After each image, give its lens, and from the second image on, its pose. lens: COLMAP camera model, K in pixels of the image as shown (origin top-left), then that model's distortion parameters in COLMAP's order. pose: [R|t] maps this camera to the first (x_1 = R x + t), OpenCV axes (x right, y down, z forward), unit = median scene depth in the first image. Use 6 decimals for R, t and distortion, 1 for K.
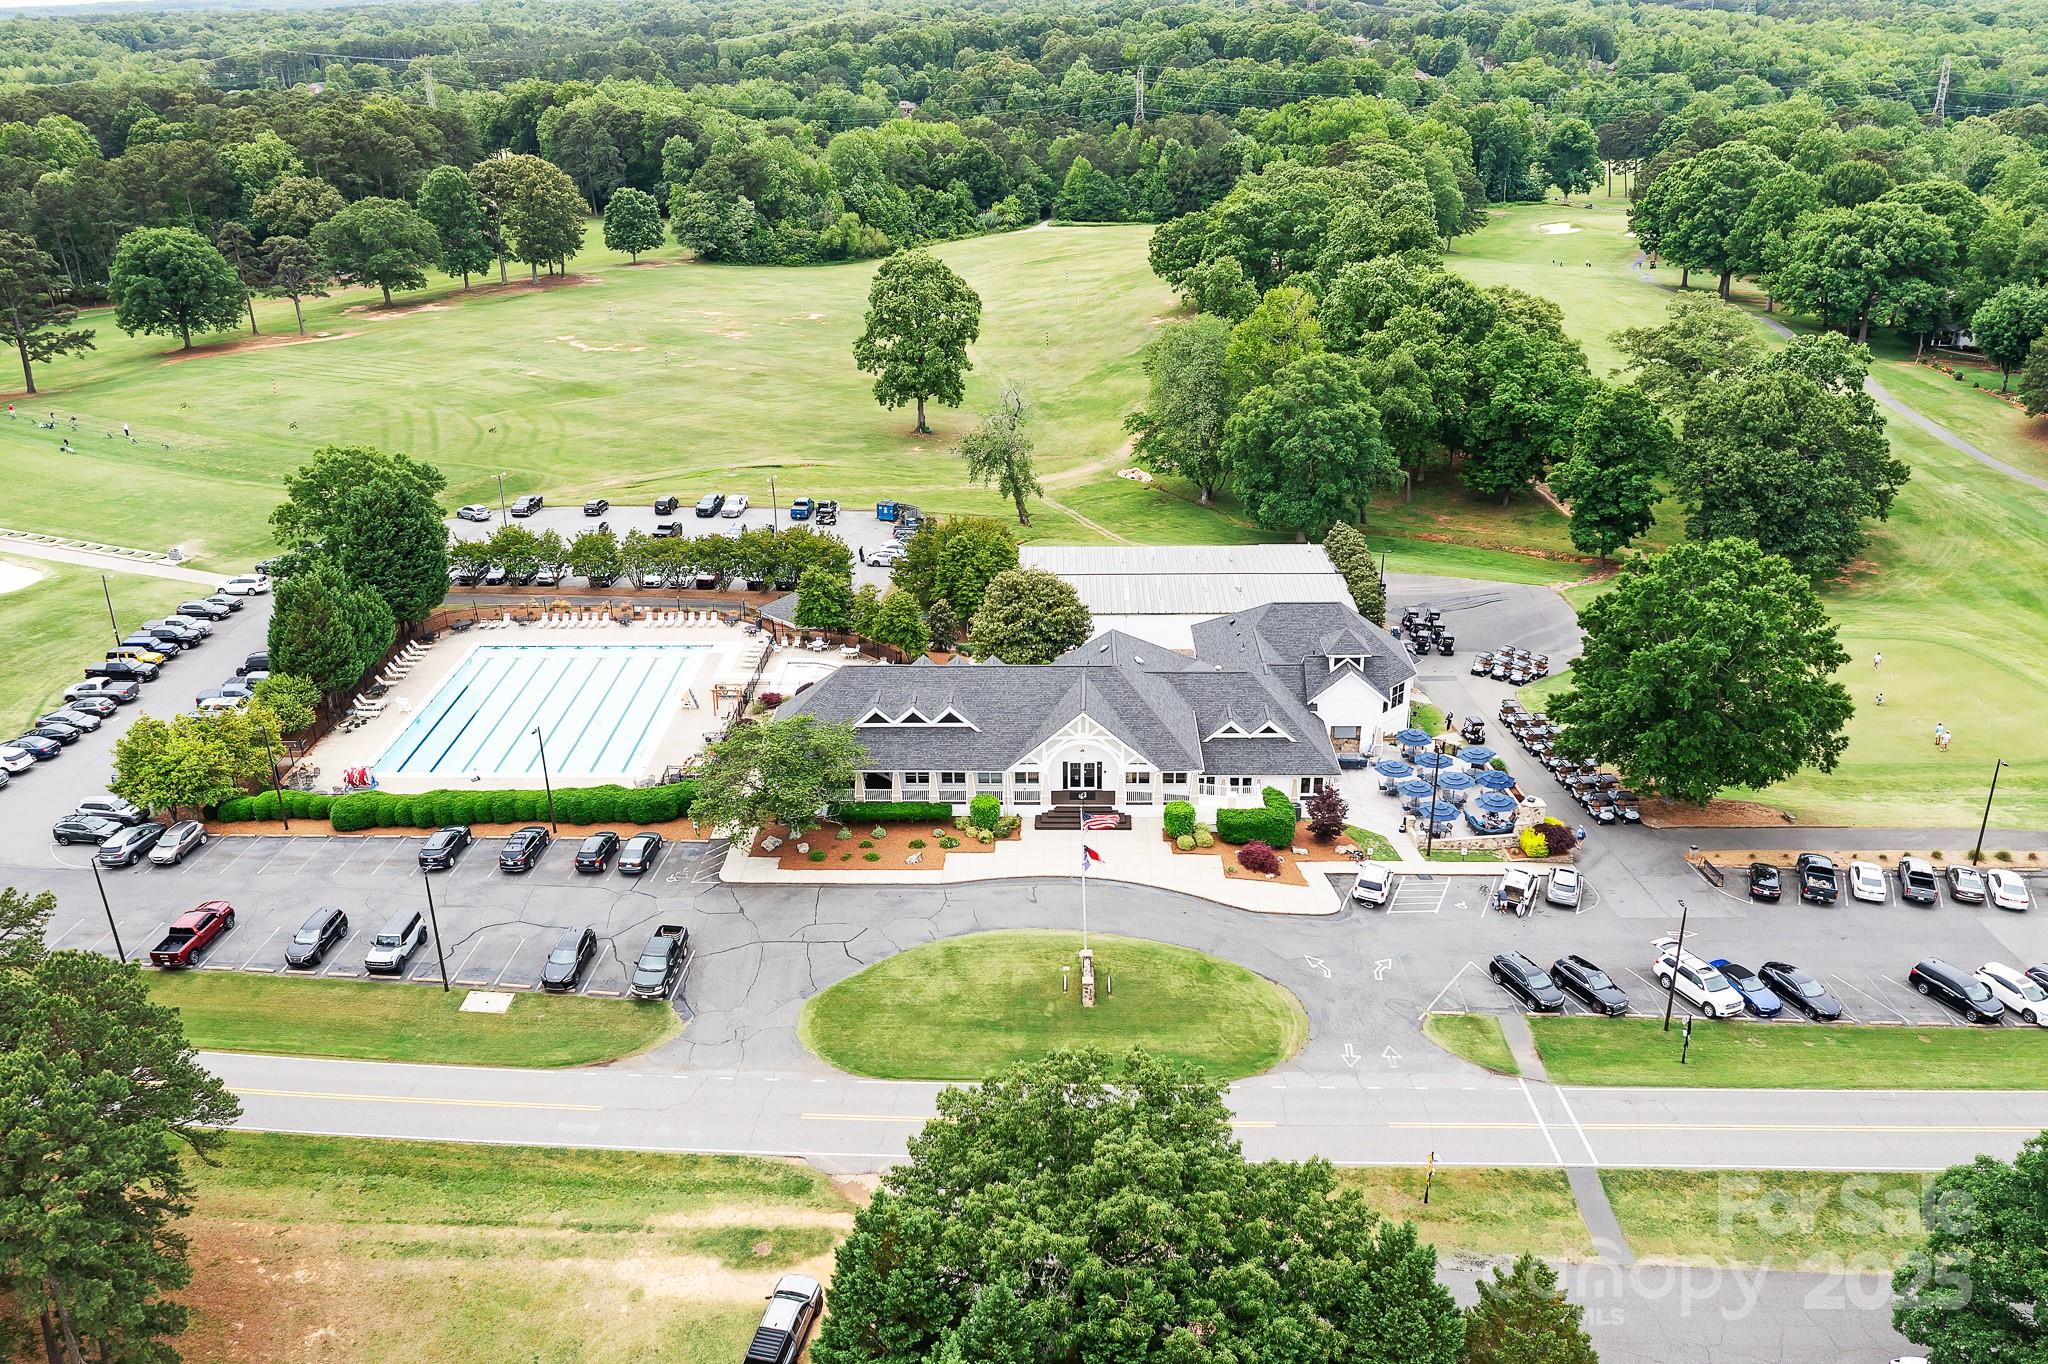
lens RADIAL K [[1590.2, 0, 1028.6], [0, 1590.2, 681.1], [0, 0, 1]] dist [-0.024672, 0.000551]
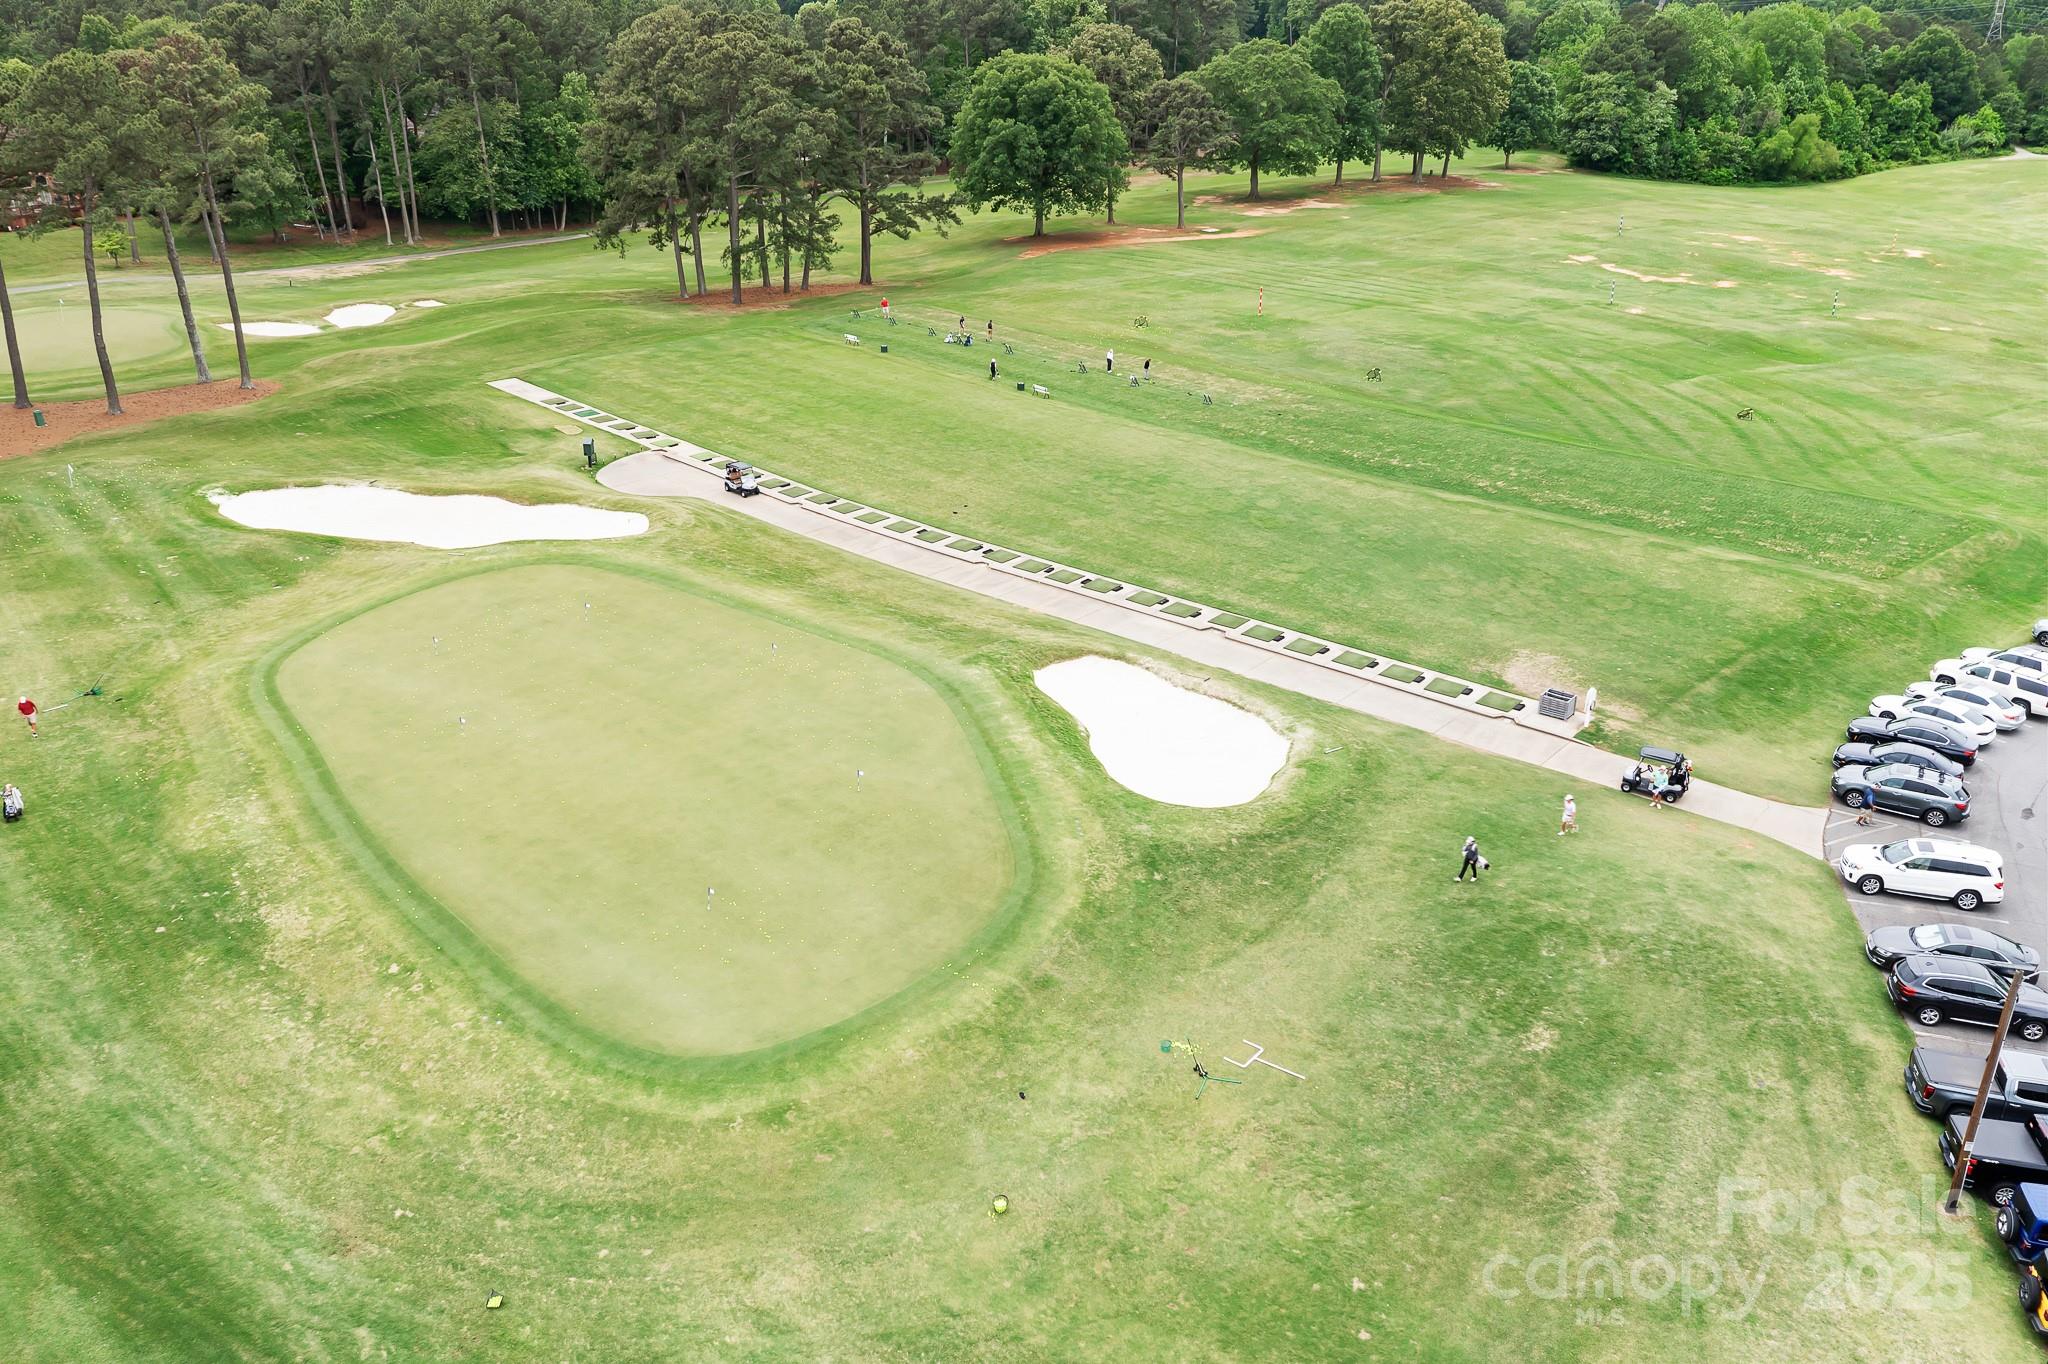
lens RADIAL K [[1590.2, 0, 1024.6], [0, 1590.2, 682.4], [0, 0, 1]] dist [-0.024672, 0.000551]
pose [[0.953827, 0.133328, -0.269144, -0.272260], [-0.124714, 0.990985, 0.048935, -0.042958], [0.273242, -0.013110, 0.961856, 0.277032]]
